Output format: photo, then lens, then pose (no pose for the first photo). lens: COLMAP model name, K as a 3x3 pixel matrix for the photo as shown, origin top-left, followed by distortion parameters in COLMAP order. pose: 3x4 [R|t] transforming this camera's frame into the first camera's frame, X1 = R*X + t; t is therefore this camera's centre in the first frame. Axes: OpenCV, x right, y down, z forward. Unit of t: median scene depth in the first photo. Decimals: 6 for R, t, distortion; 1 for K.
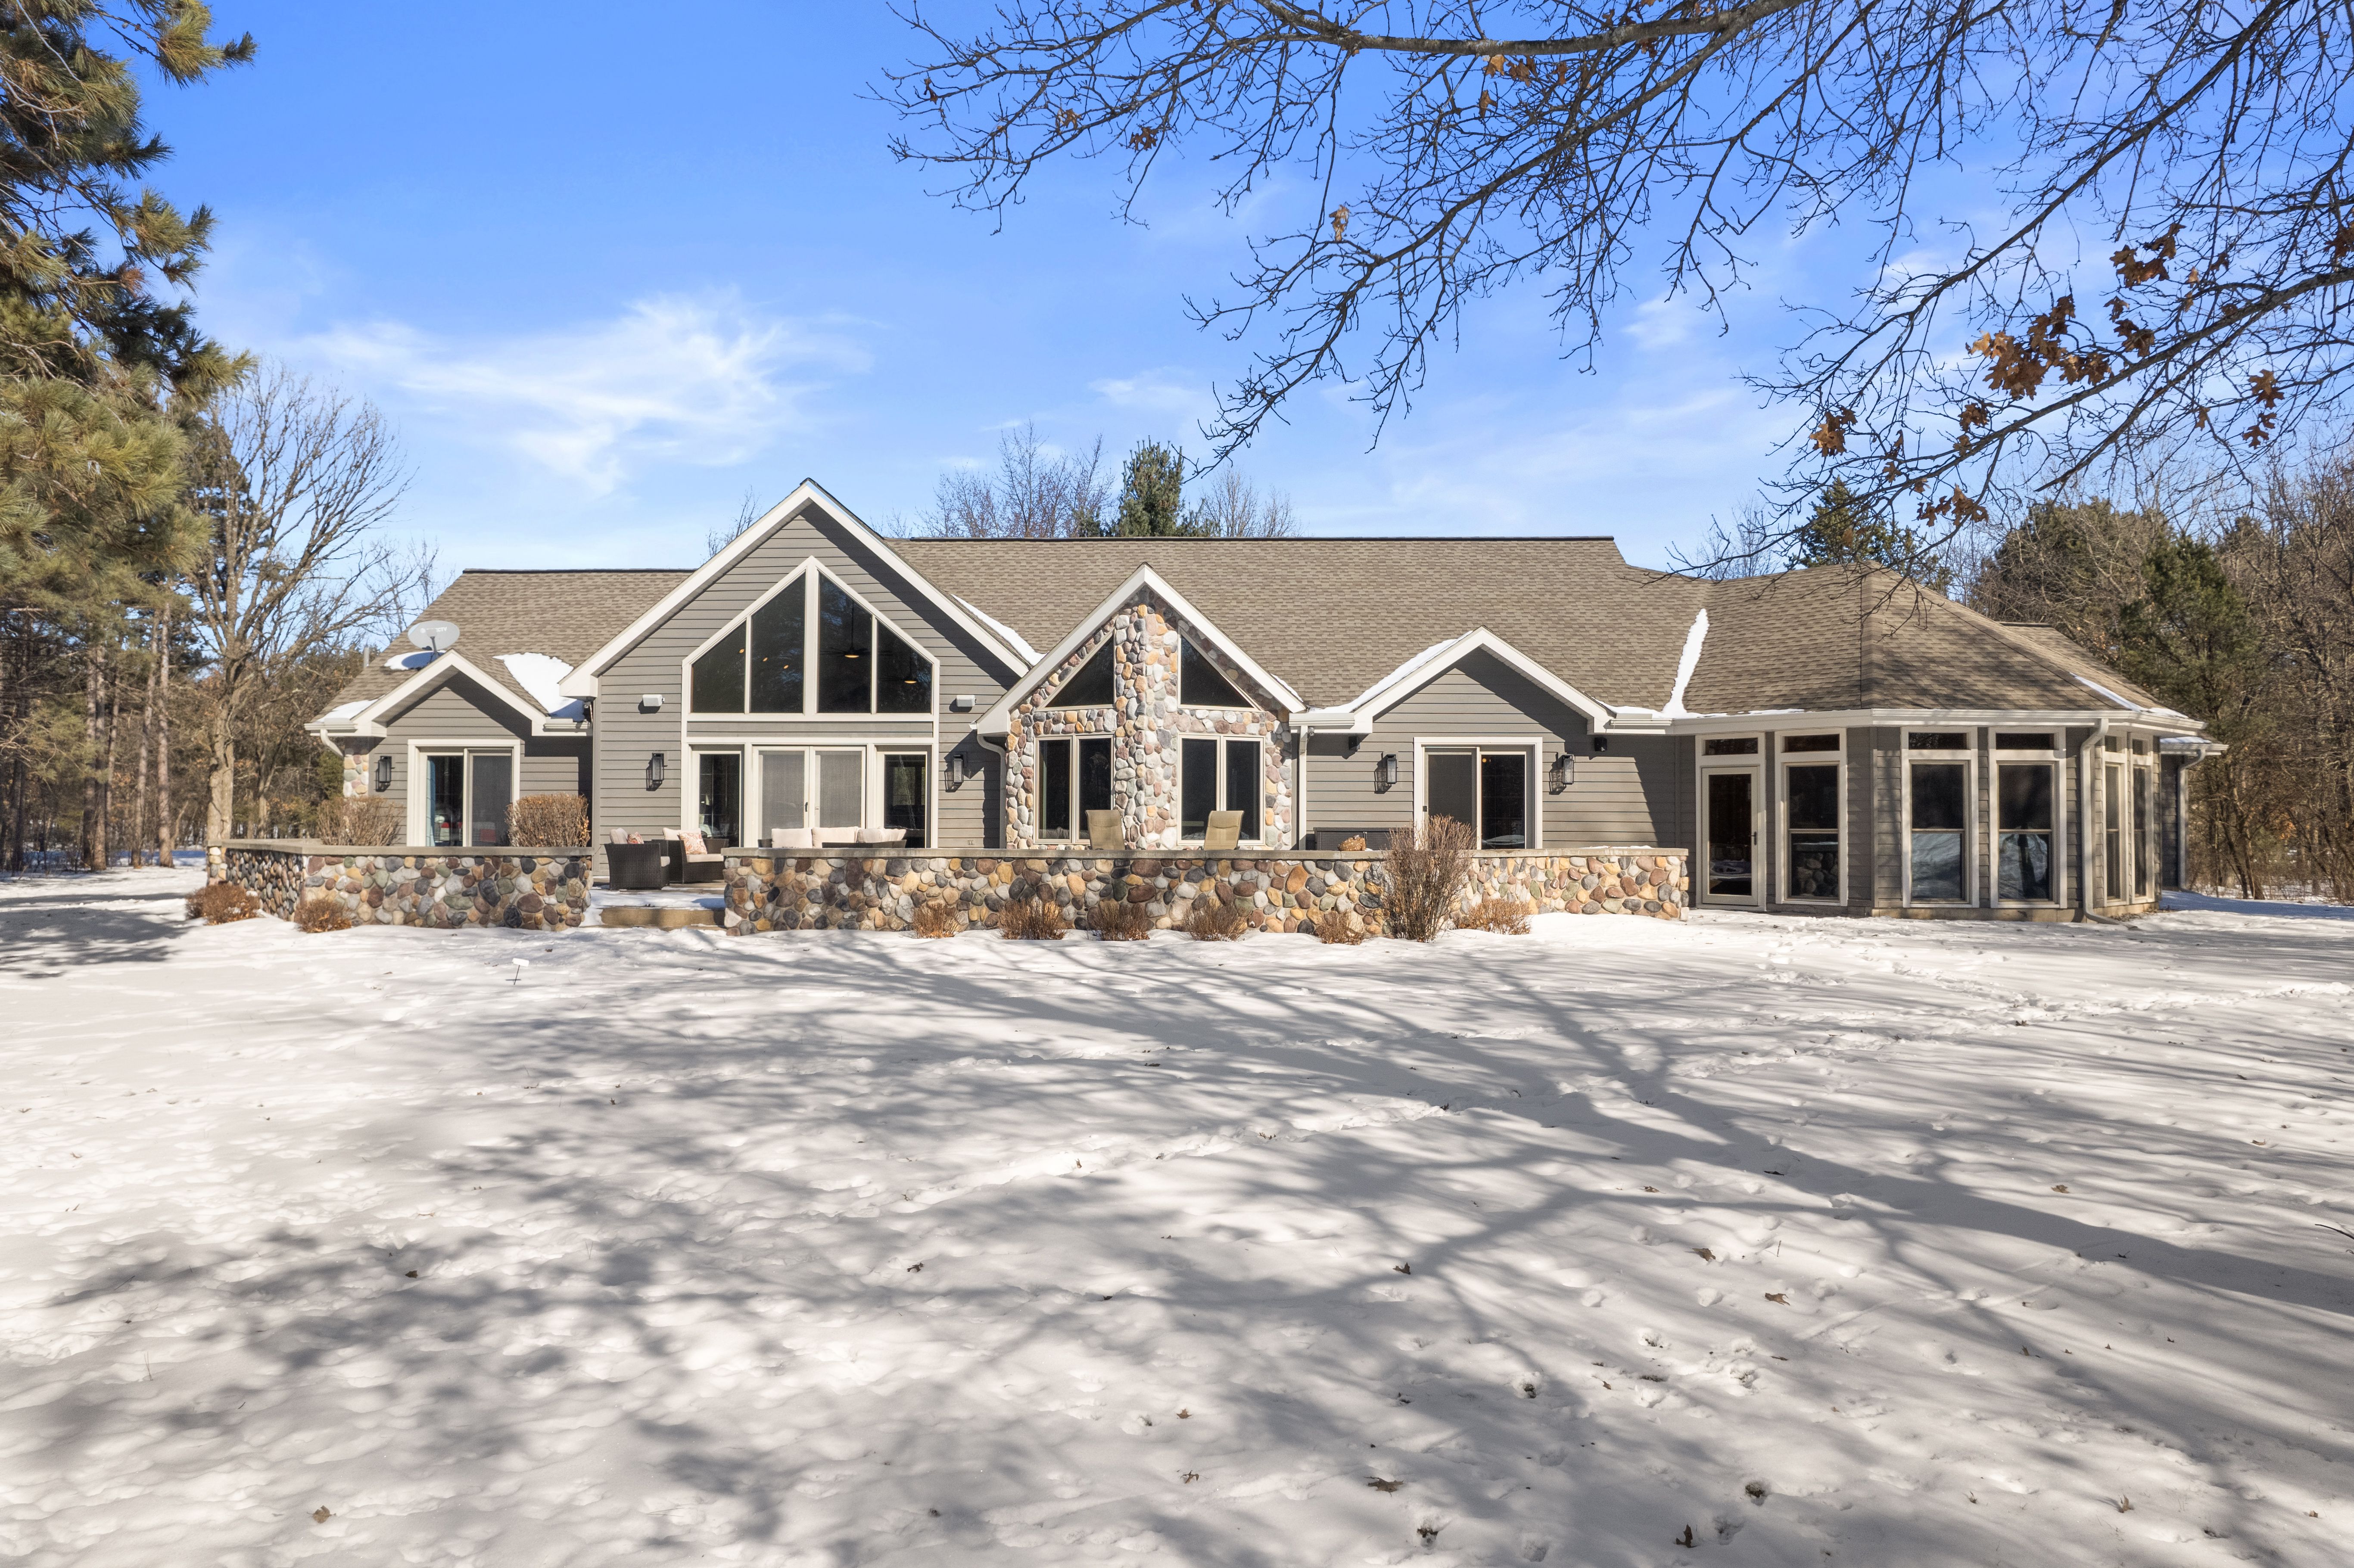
lens RADIAL K [[1537.0, 0, 1182.1], [0, 1537.0, 781.7], [0, 0, 1]] dist [-0.036160, -0.000873]
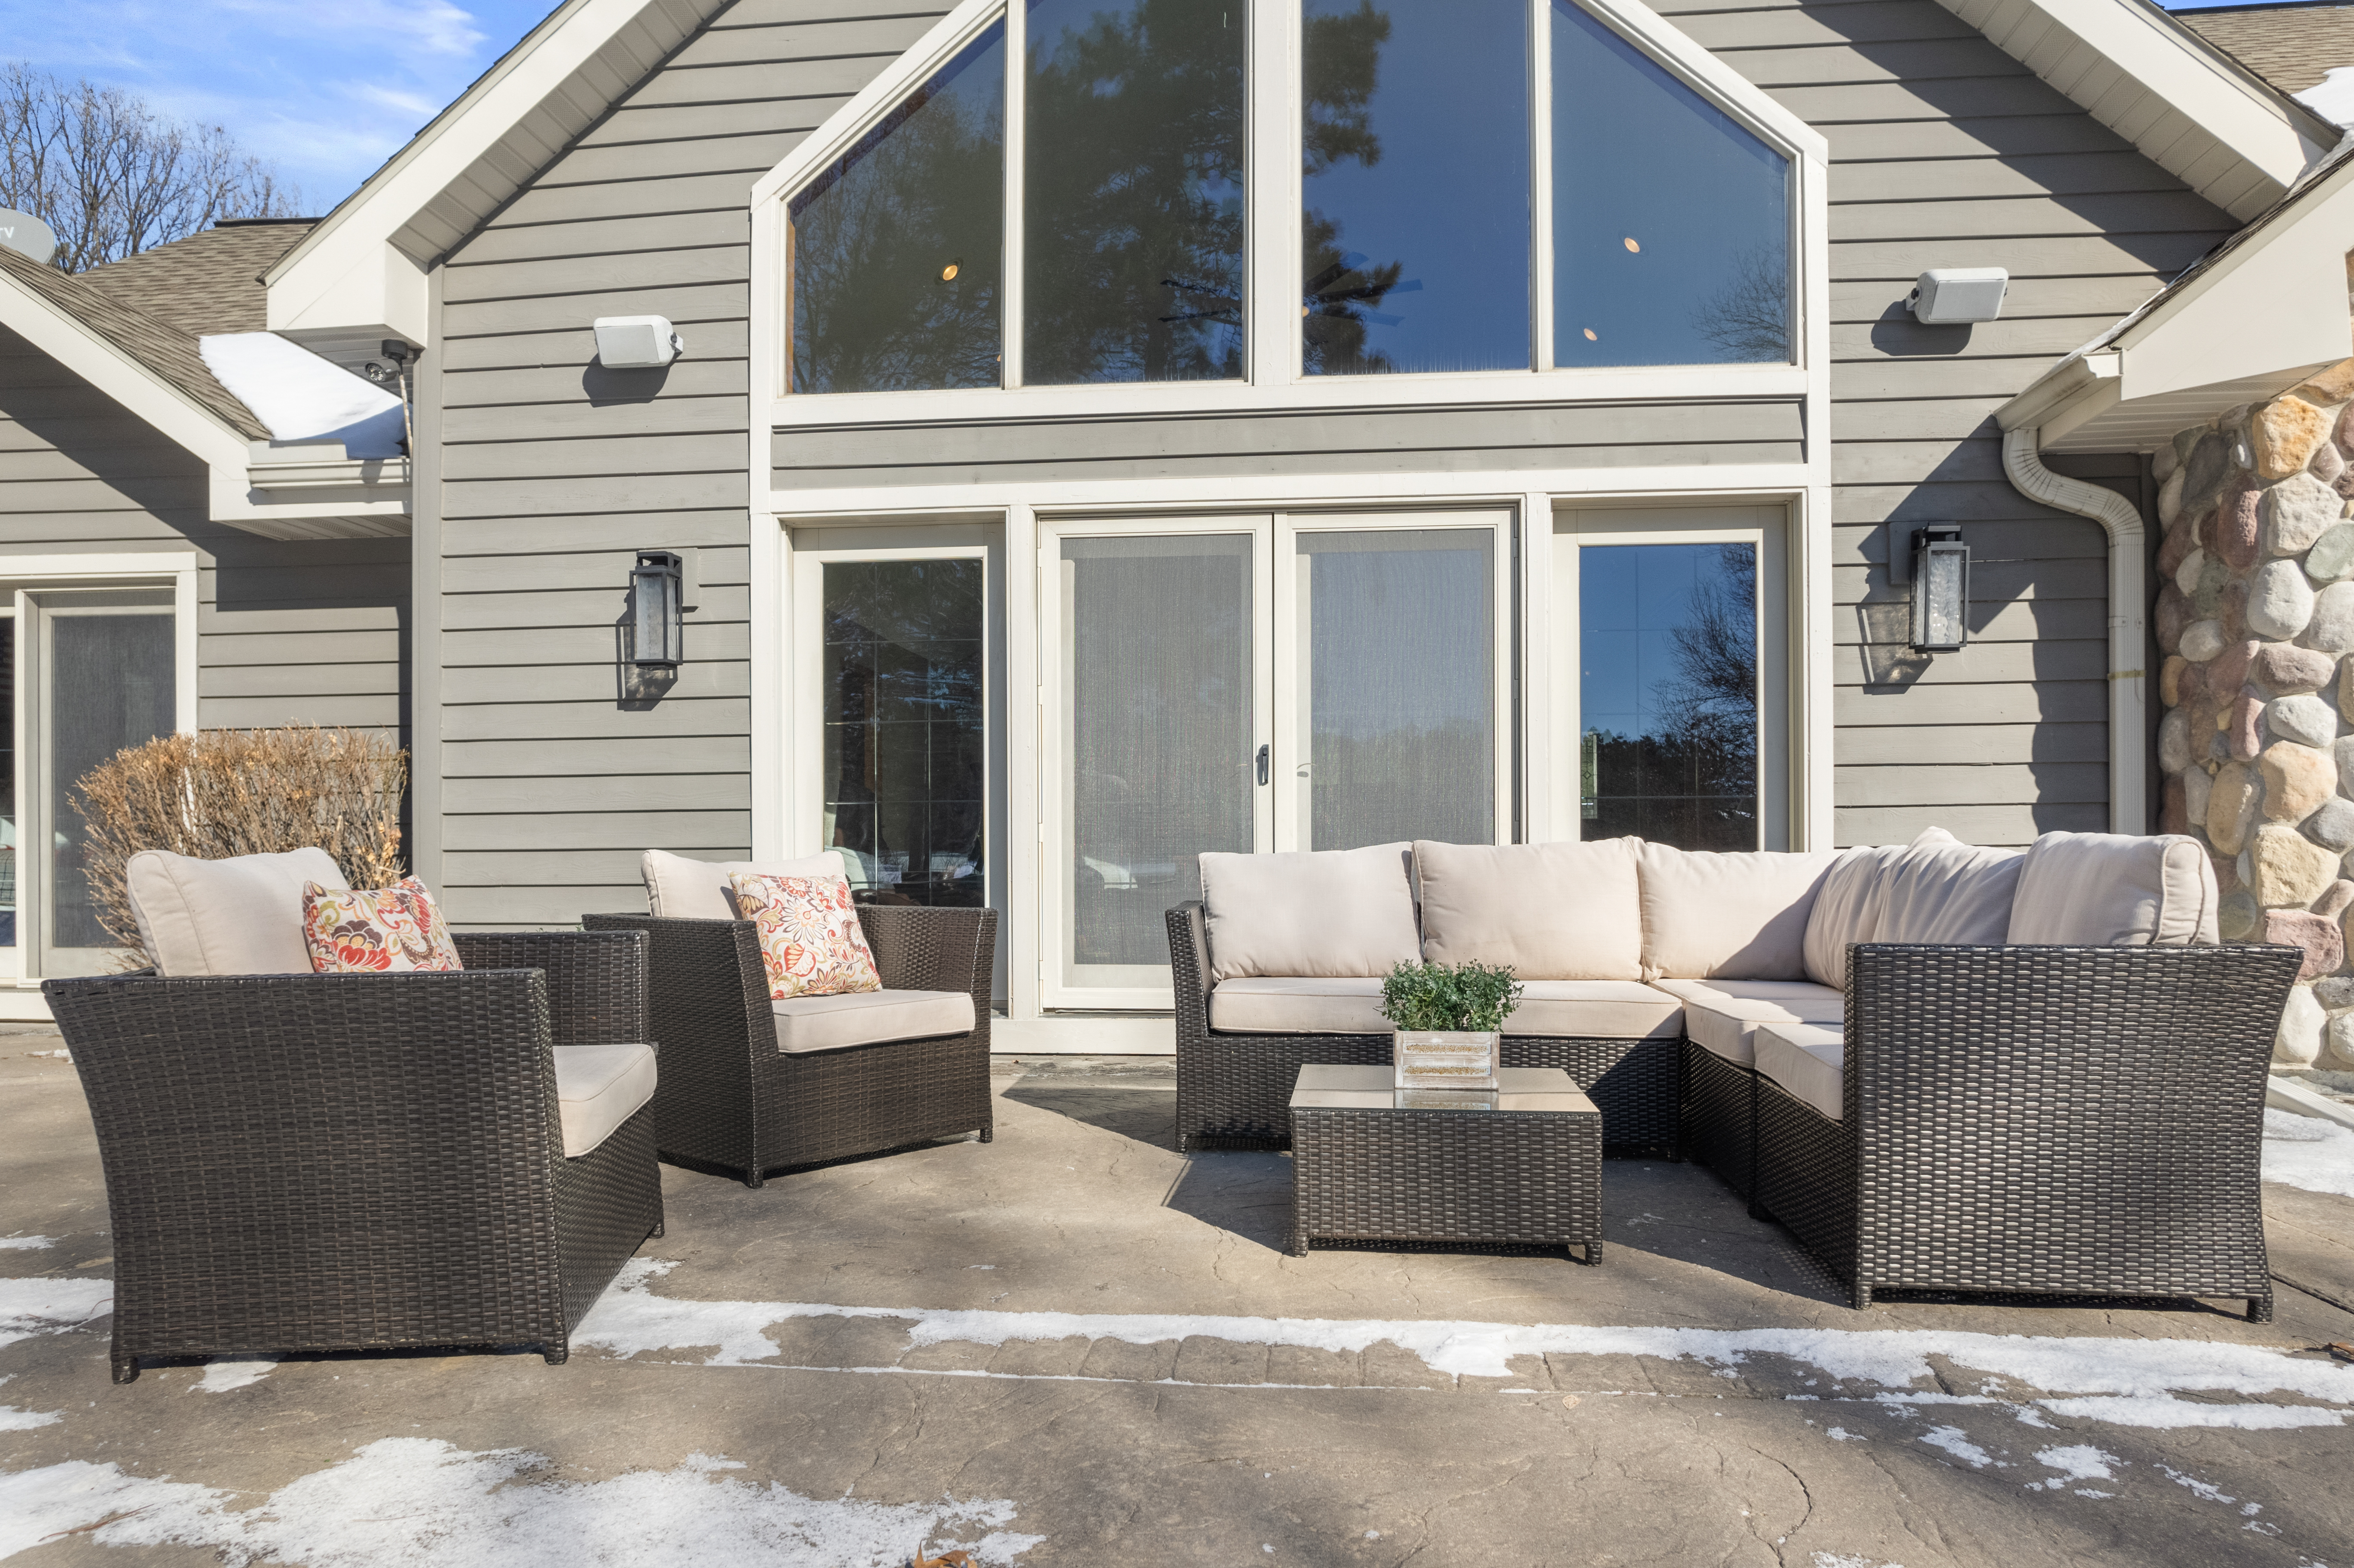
lens RADIAL K [[1537.0, 0, 1181.8], [0, 1537.0, 849.5], [0, 0, 1]] dist [-0.036160, -0.000873]
pose [[0.997969, -0.008513, -0.063135, -0.250983], [0.009776, 0.999758, 0.019716, 0.025718], [0.062952, -0.020293, 0.997810, 0.783501]]
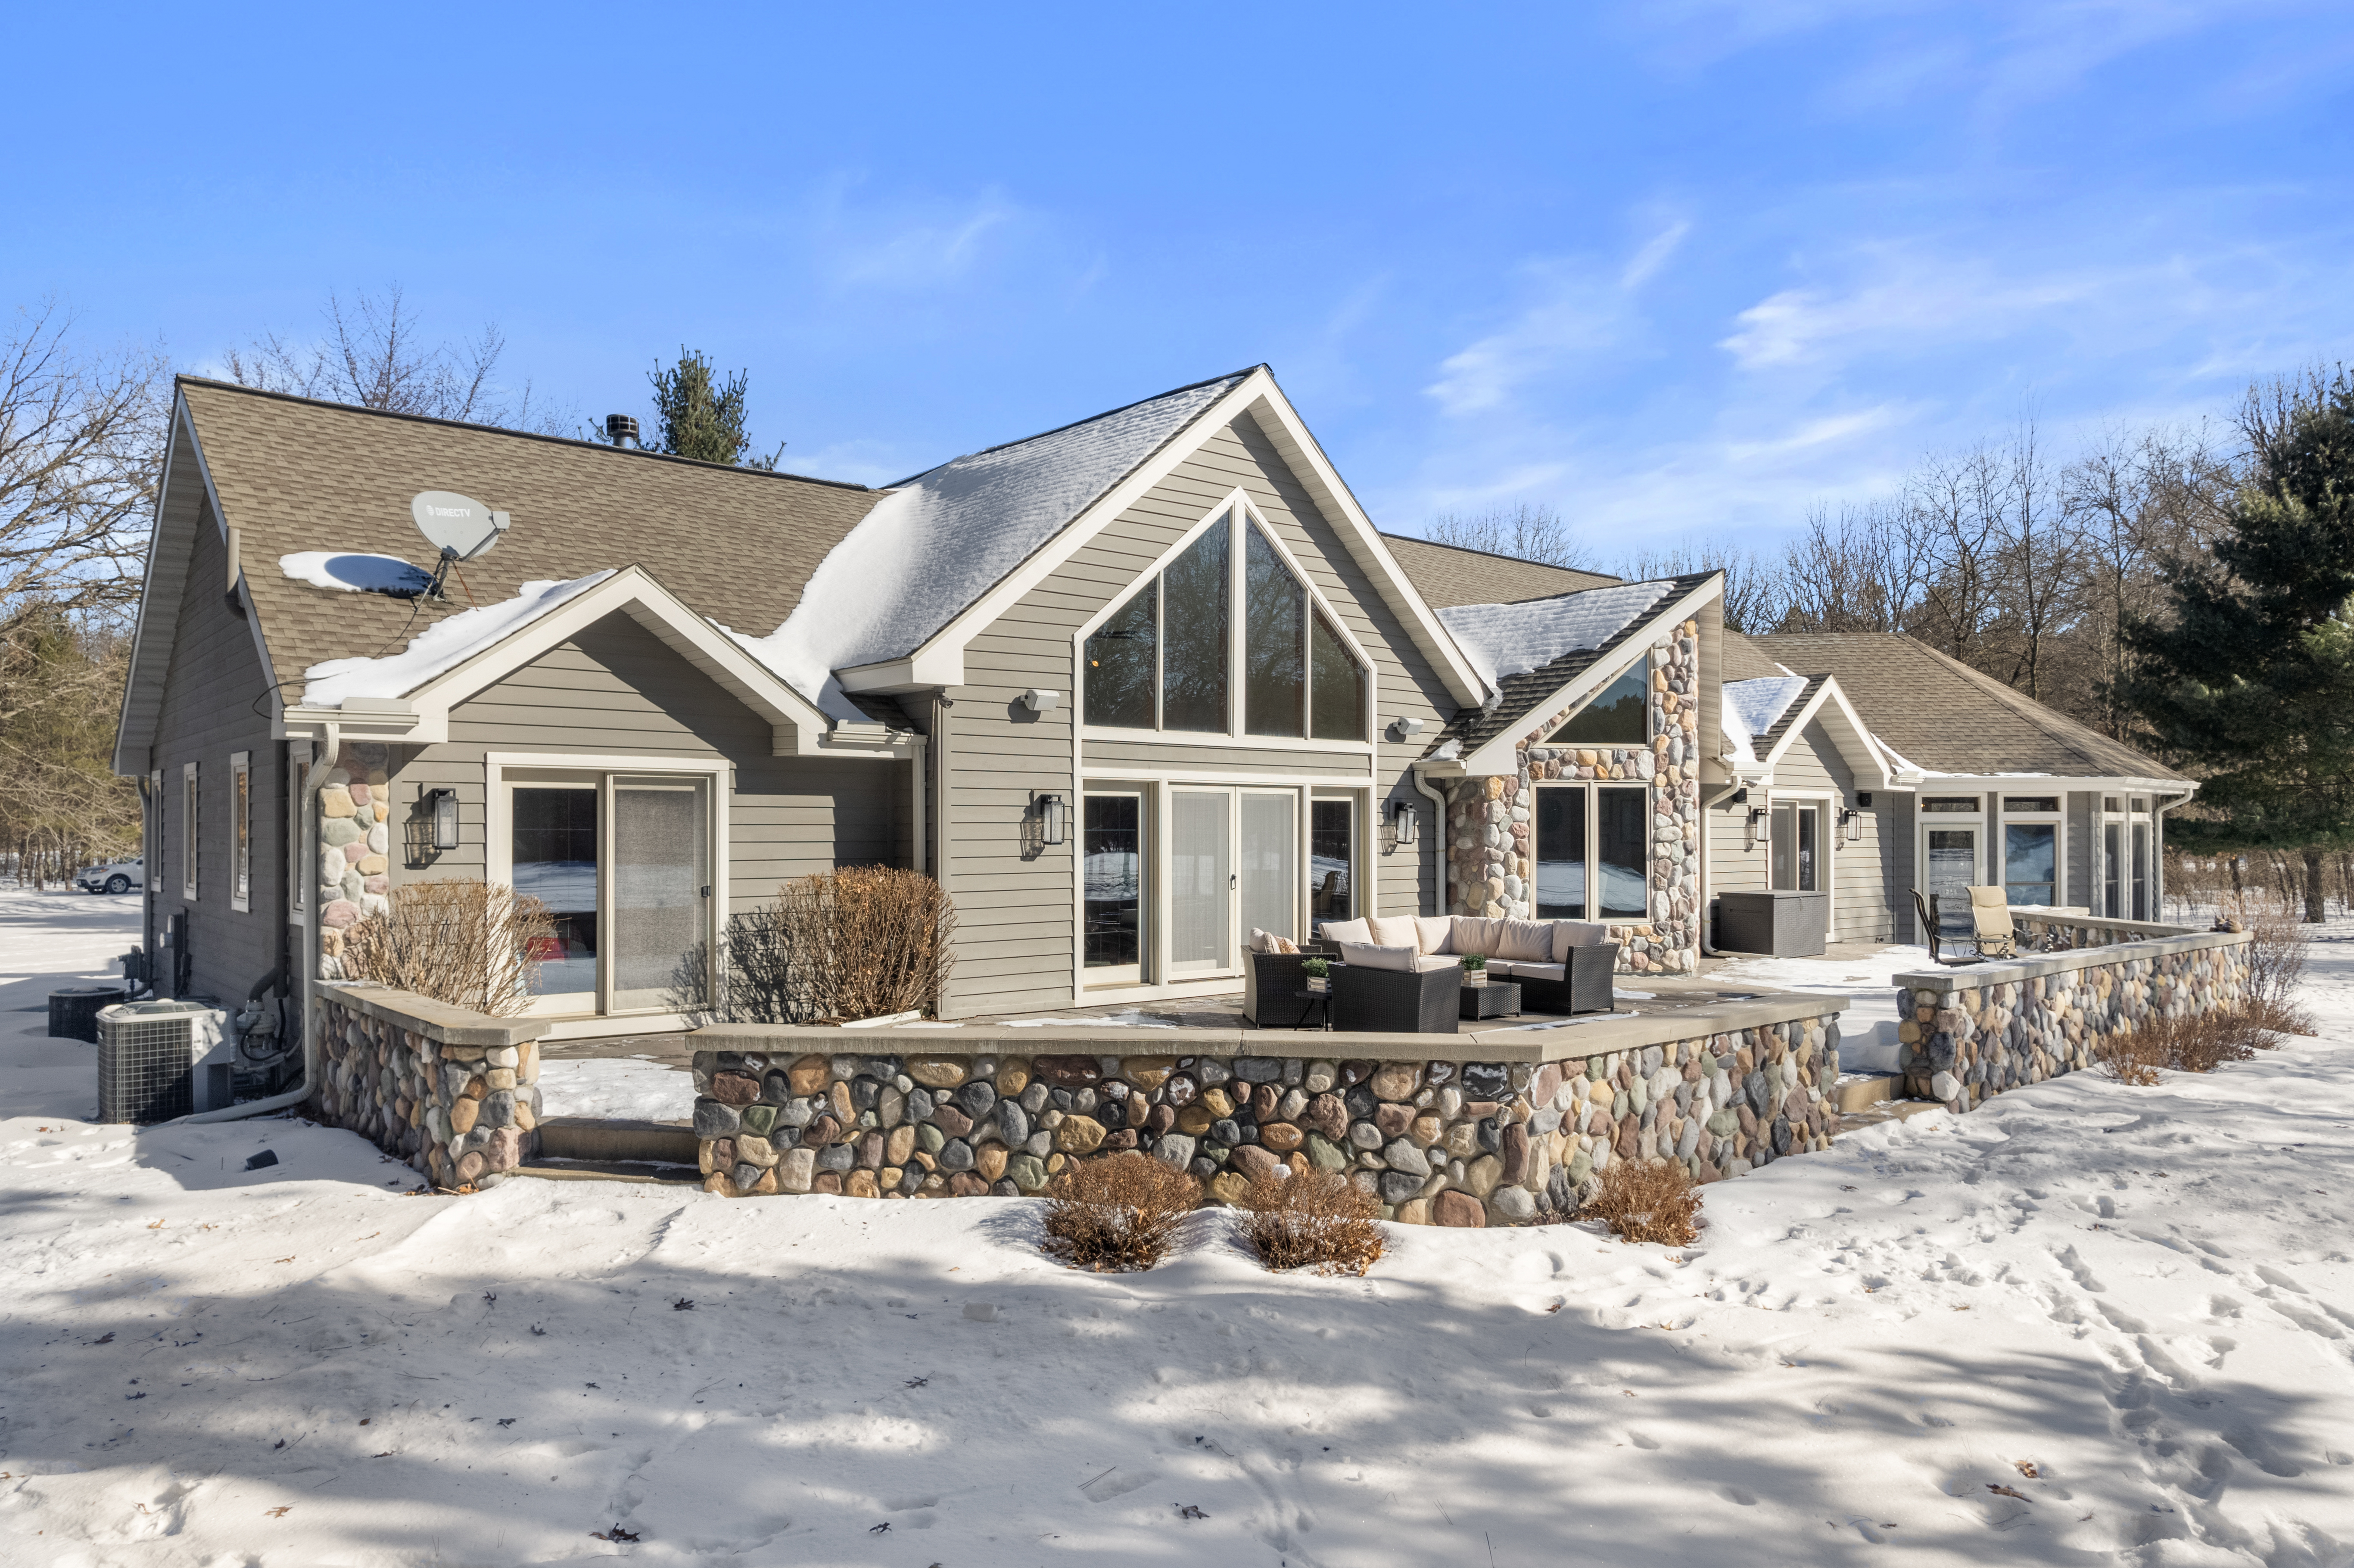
lens RADIAL K [[1537.0, 0, 1183.2], [0, 1537.0, 802.0], [0, 0, 1]] dist [-0.036160, -0.000873]
pose [[0.726320, 0.008570, 0.687303, -0.717939], [-0.017400, 0.999831, 0.005922, -0.020718], [-0.687136, -0.016260, 0.726346, 0.574592]]
